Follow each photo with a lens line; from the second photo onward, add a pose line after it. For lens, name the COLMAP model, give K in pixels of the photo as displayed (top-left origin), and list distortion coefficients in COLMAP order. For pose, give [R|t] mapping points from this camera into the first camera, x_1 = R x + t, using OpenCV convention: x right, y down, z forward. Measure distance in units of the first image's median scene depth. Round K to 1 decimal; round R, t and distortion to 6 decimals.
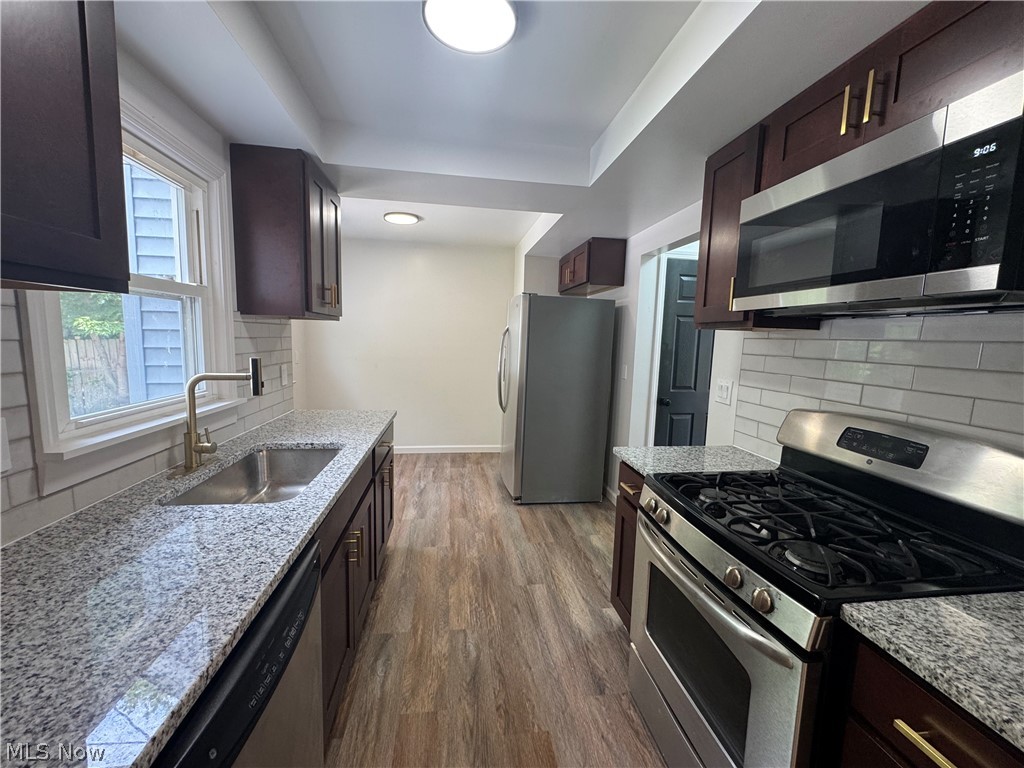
lens RADIAL K [[408.9, 0, 509.4], [0, 408.9, 382.6], [0, 0, 1]] dist [0.000116, -0.000966]
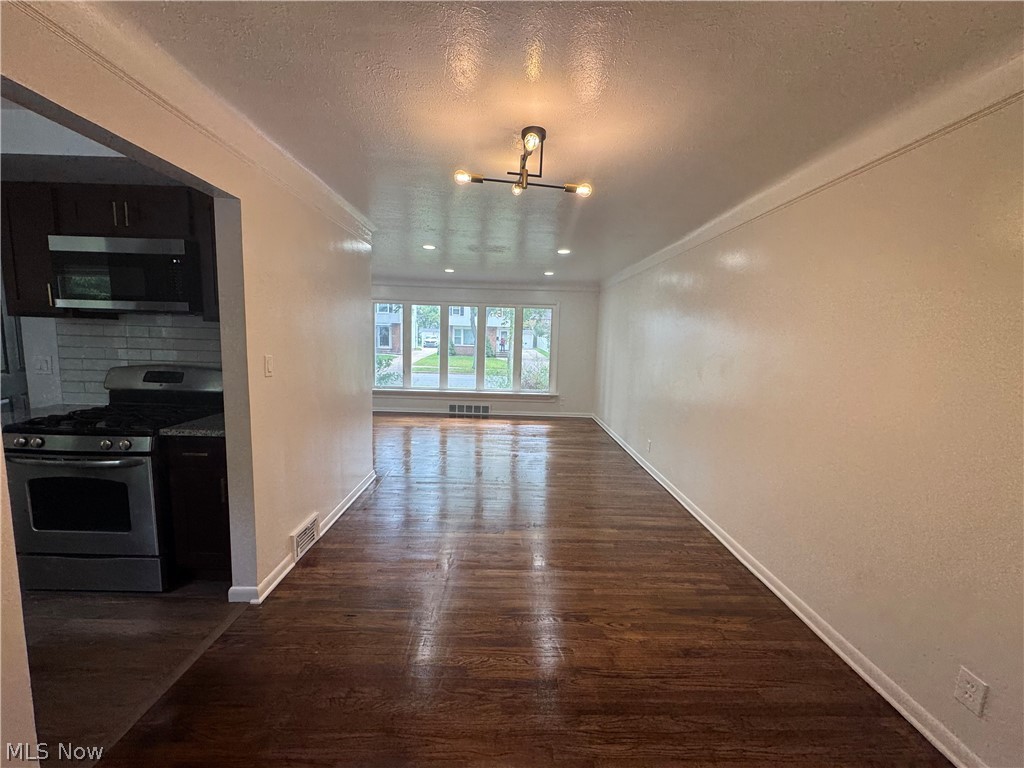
lens RADIAL K [[408.9, 0, 512.3], [0, 408.9, 386.7], [0, 0, 1]] dist [0.000116, -0.000966]
pose [[0.128540, -0.146527, 0.980820, -0.697214], [0.083947, 0.987082, 0.136461, 0.048415], [-0.988145, 0.064797, 0.139180, -0.790751]]
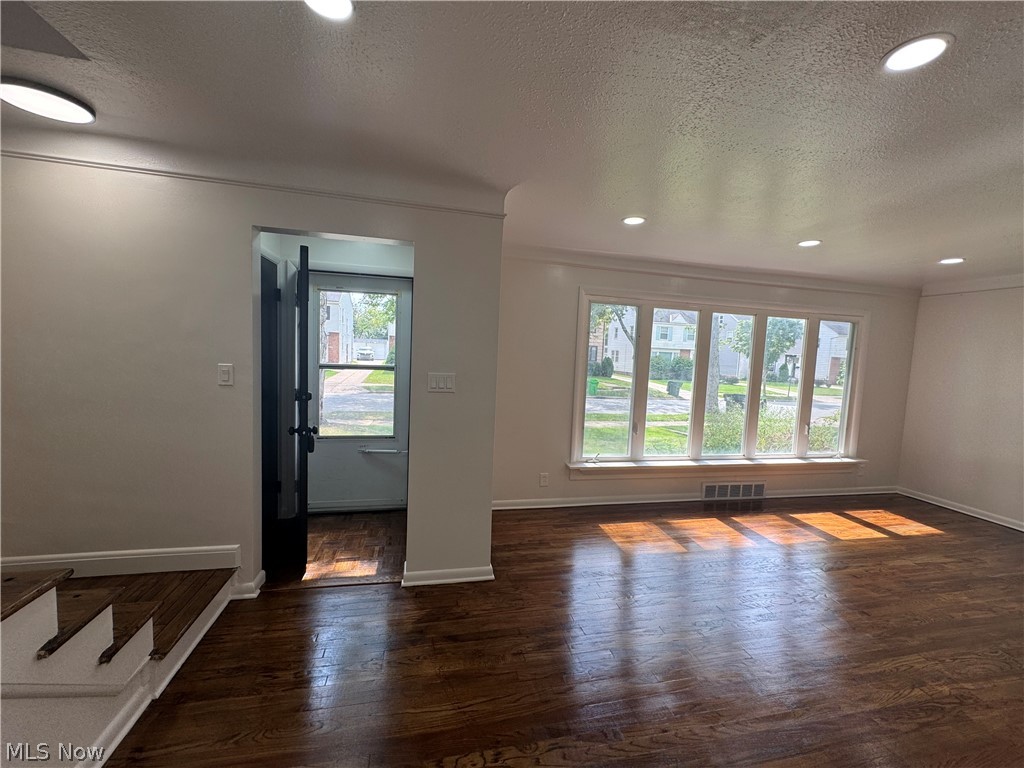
lens RADIAL K [[408.9, 0, 509.6], [0, 408.9, 383.8], [0, 0, 1]] dist [0.000116, -0.000966]
pose [[-0.072964, -0.110372, 0.991208, 1.197102], [0.063927, 0.991296, 0.115088, -0.189034], [-0.995284, 0.071763, -0.065273, 1.789669]]
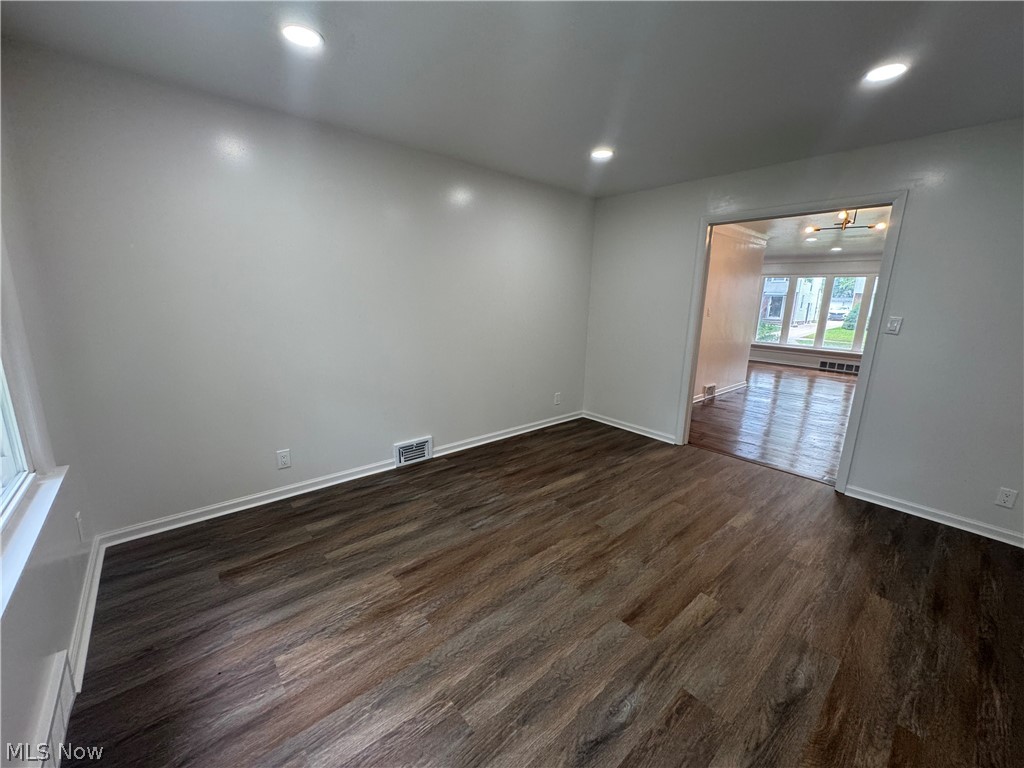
lens RADIAL K [[408.9, 0, 512.8], [0, 408.9, 384.2], [0, 0, 1]] dist [0.000116, -0.000966]
pose [[0.839812, -0.121449, 0.529118, -2.624976], [0.058550, 0.989233, 0.134129, 0.138975], [-0.539711, -0.081663, 0.837880, -1.780479]]
